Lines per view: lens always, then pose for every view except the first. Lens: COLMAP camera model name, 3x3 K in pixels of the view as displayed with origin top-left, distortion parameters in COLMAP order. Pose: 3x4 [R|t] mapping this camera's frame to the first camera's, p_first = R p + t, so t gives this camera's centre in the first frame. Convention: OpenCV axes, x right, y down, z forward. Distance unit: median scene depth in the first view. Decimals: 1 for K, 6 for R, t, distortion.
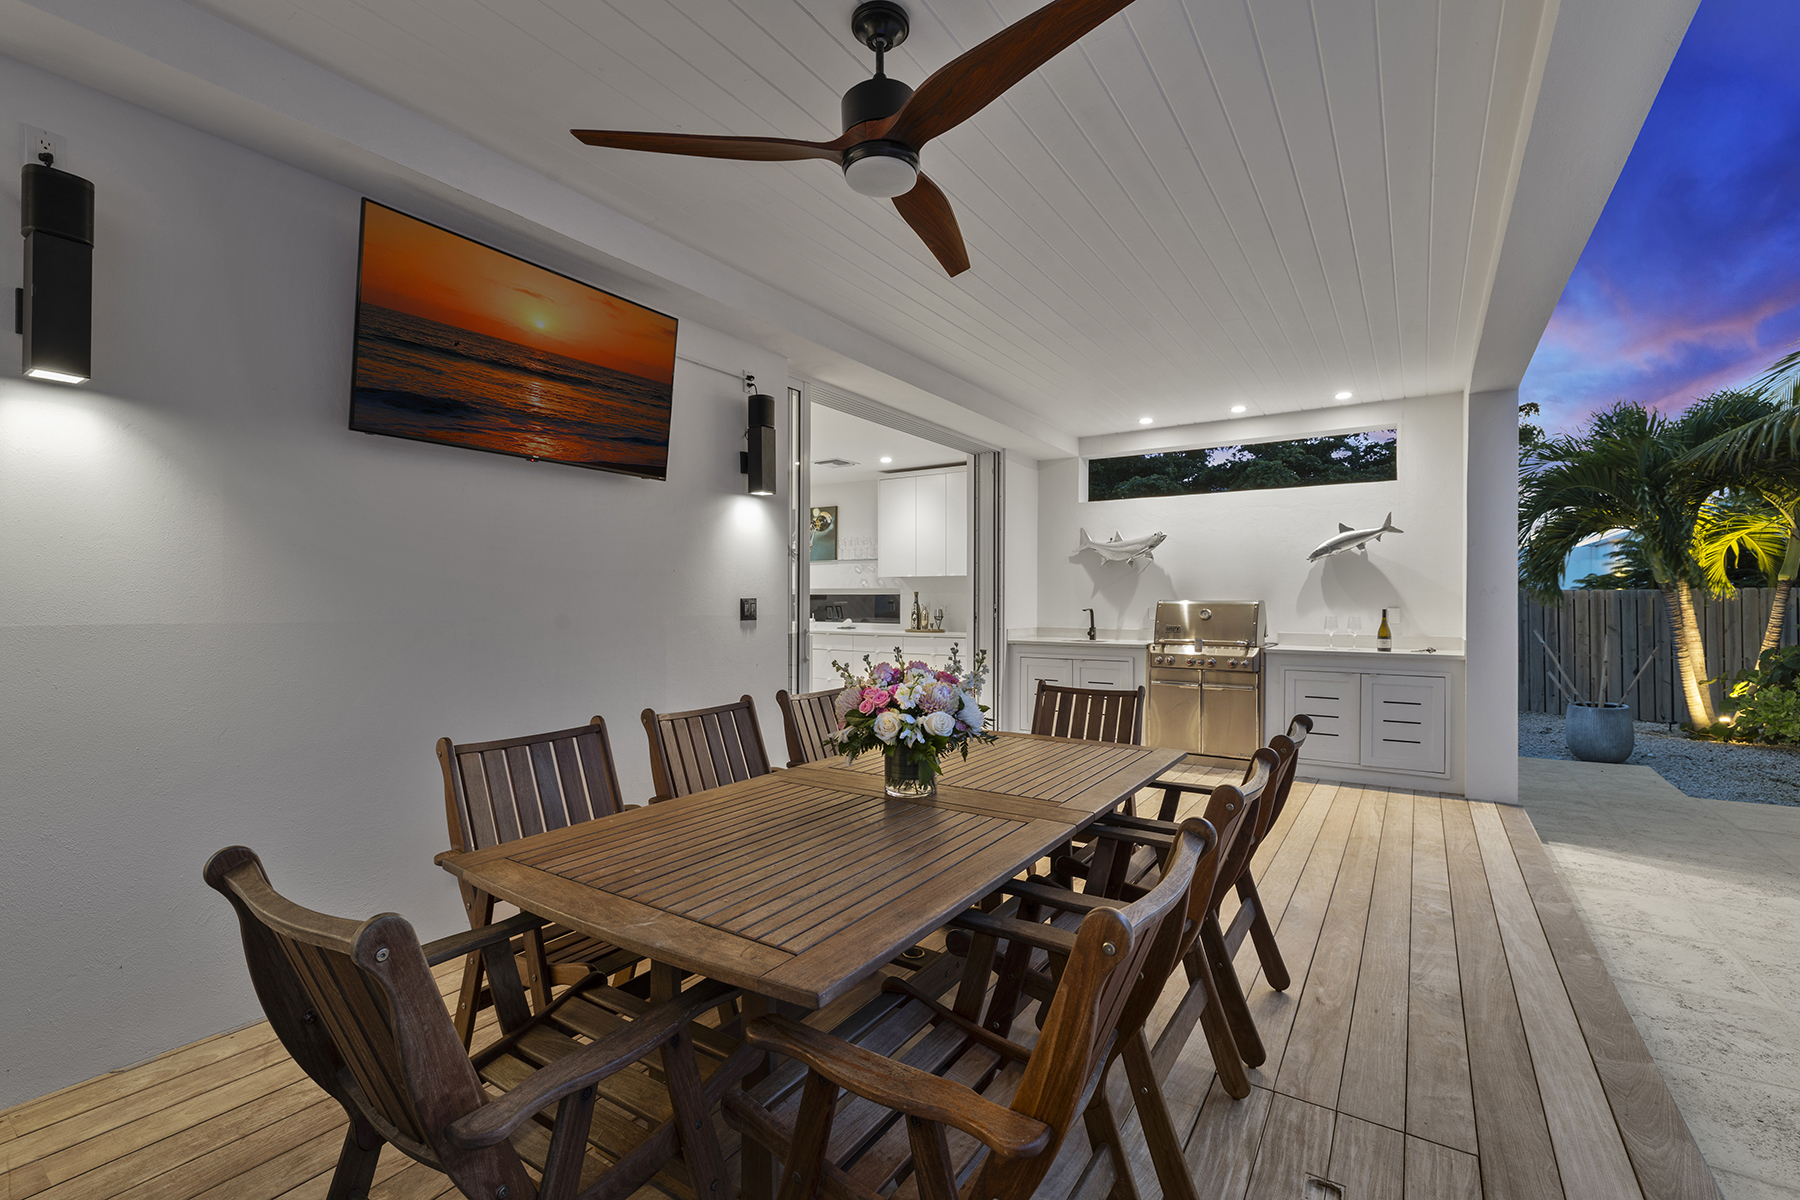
lens RADIAL K [[773.5, 0, 900.0], [0, 773.5, 600.0], [0, 0, 1]] dist [-0.000488, -0.000085]
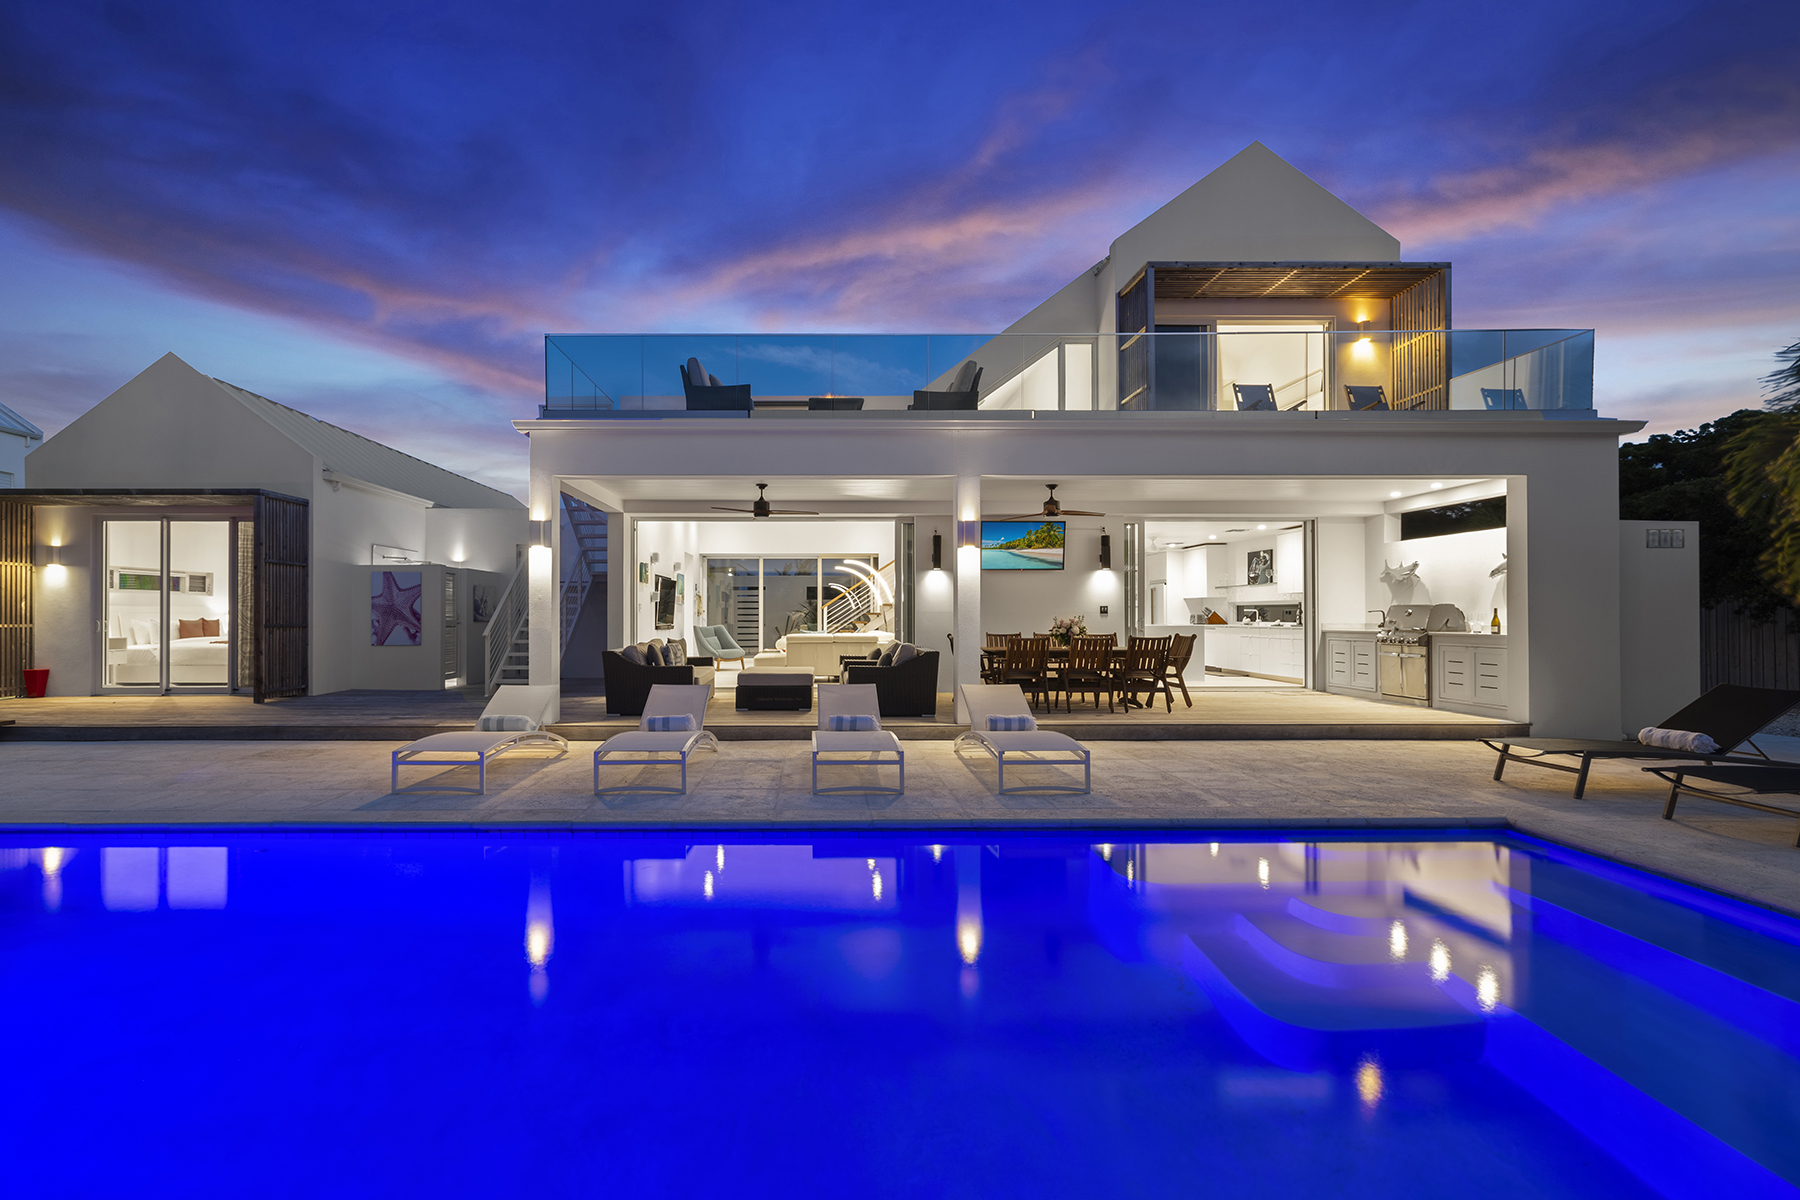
lens RADIAL K [[804.1, 0, 835.4], [0, 804.1, 612.0], [0, 0, 1]] dist [-0.001110, -0.000232]
pose [[0.563252, -0.007677, -0.826249, 0.978172], [0.003827, 0.999970, -0.006683, 0.020697], [0.826276, 0.000602, 0.563265, -0.857709]]
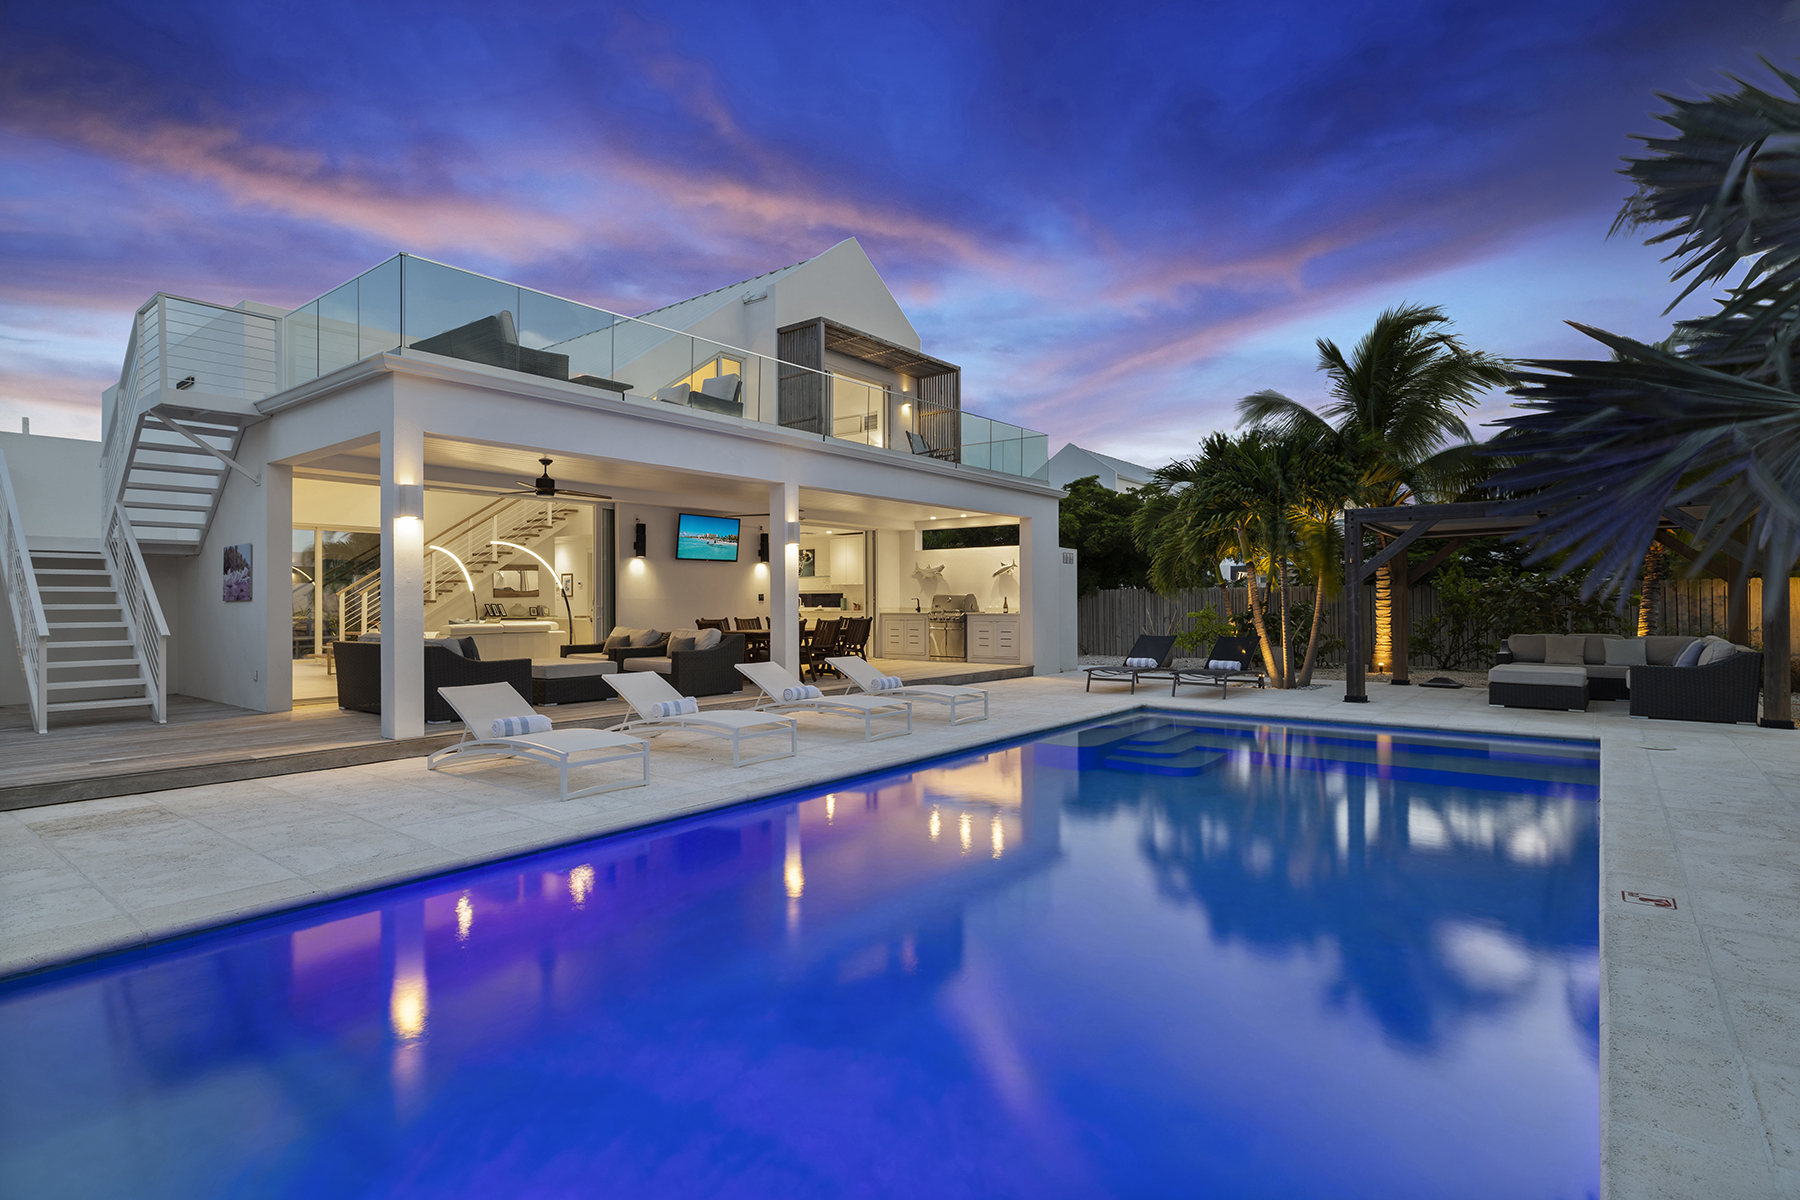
lens RADIAL K [[897.7, 0, 900.0], [0, 897.7, 600.0], [0, 0, 1]] dist [0.039387, -0.000002]
pose [[0.996256, -0.007315, -0.086143, 0.421763], [0.007053, 0.999970, -0.003353, 0.024260], [0.086165, 0.002733, 0.996277, -1.615398]]
